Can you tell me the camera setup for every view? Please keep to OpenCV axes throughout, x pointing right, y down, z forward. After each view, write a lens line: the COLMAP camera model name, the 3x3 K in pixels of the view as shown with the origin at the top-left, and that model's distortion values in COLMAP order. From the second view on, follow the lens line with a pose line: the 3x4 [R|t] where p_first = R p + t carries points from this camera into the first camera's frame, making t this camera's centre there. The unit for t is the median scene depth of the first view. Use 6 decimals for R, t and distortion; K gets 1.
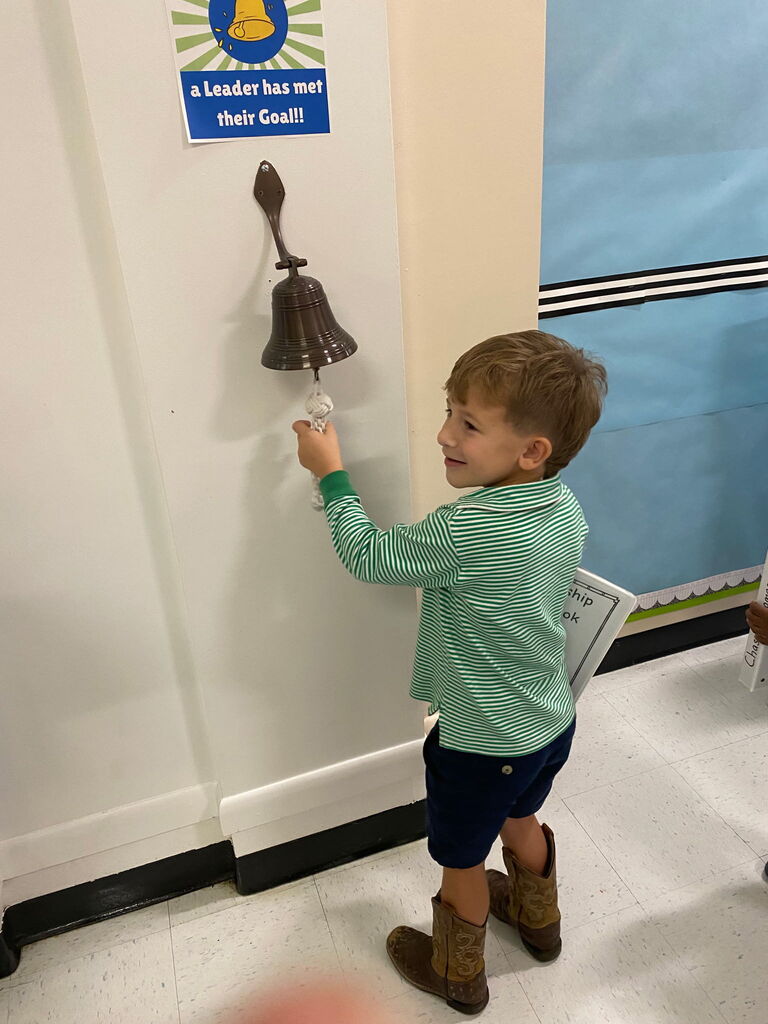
lens RADIAL K [[793.2, 0, 384.0], [0, 793.2, 512.5], [0, 0, 1]] dist [0.046347, -0.033023]
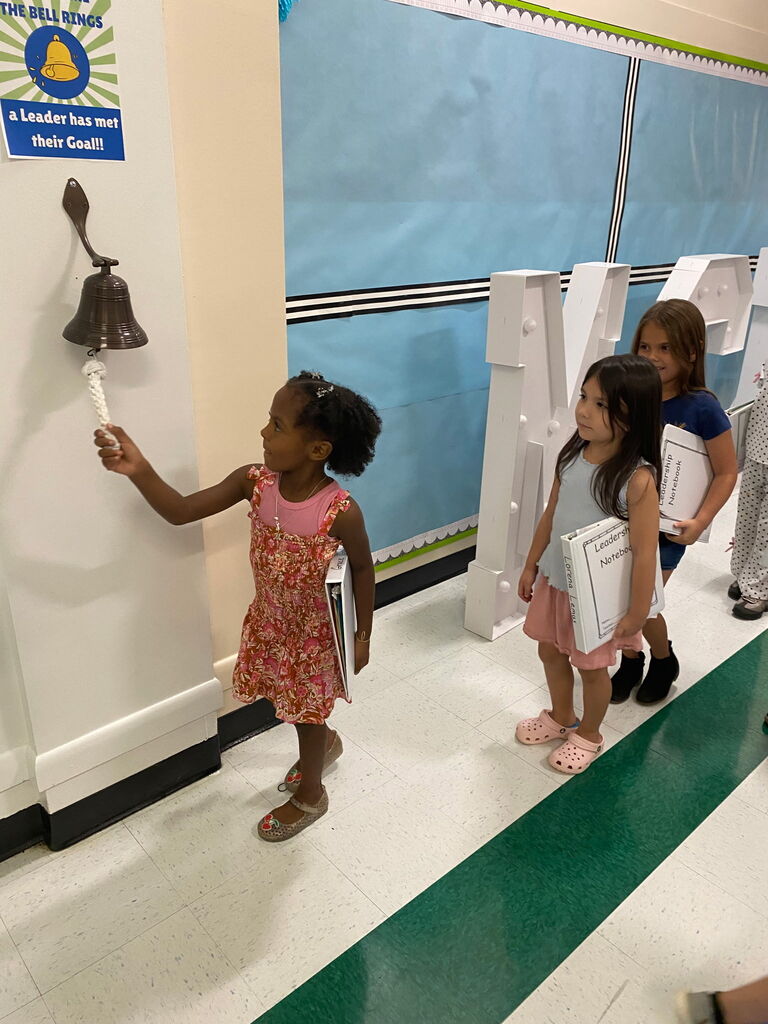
lens RADIAL K [[793.2, 0, 381.3], [0, 793.2, 515.2], [0, 0, 1]] dist [0.046347, -0.033023]
pose [[0.921367, -0.076274, 0.381137, -0.221697], [0.091053, 0.995627, -0.020866, 0.134242], [-0.377879, 0.053929, 0.924283, -0.267059]]
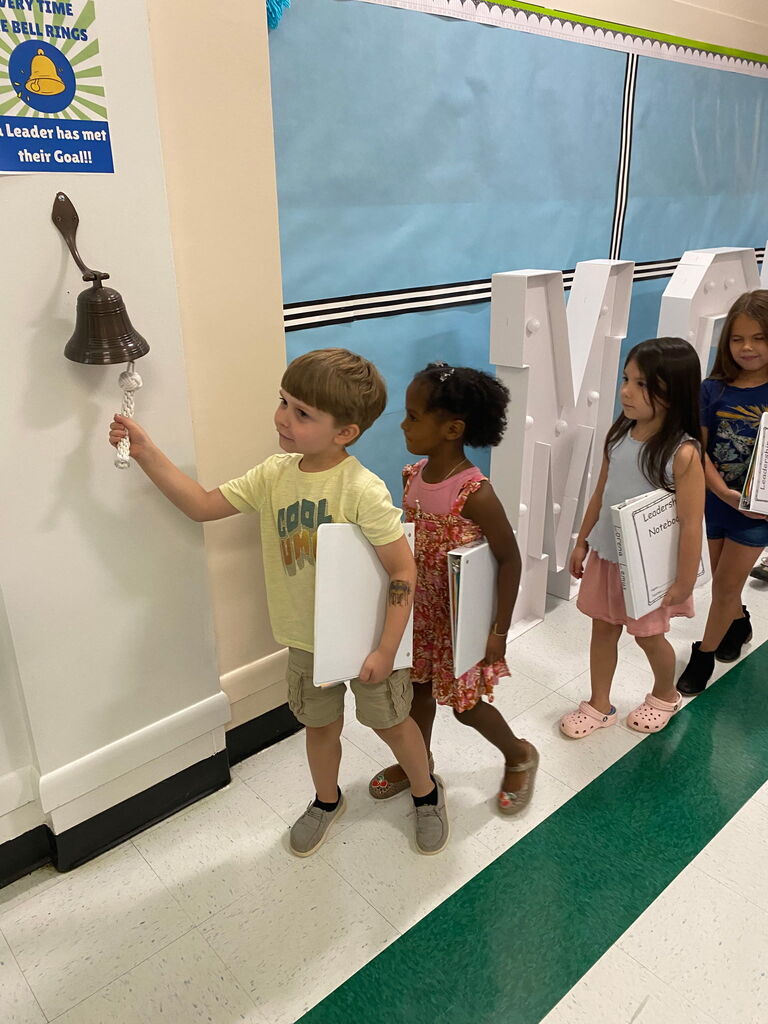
lens RADIAL K [[793.2, 0, 387.9], [0, 793.2, 507.0], [0, 0, 1]] dist [0.046347, -0.033023]
pose [[0.923370, -0.095538, 0.371835, -0.190313], [0.116189, 0.992663, -0.033480, 0.123635], [-0.365908, 0.074117, 0.927695, -0.254790]]
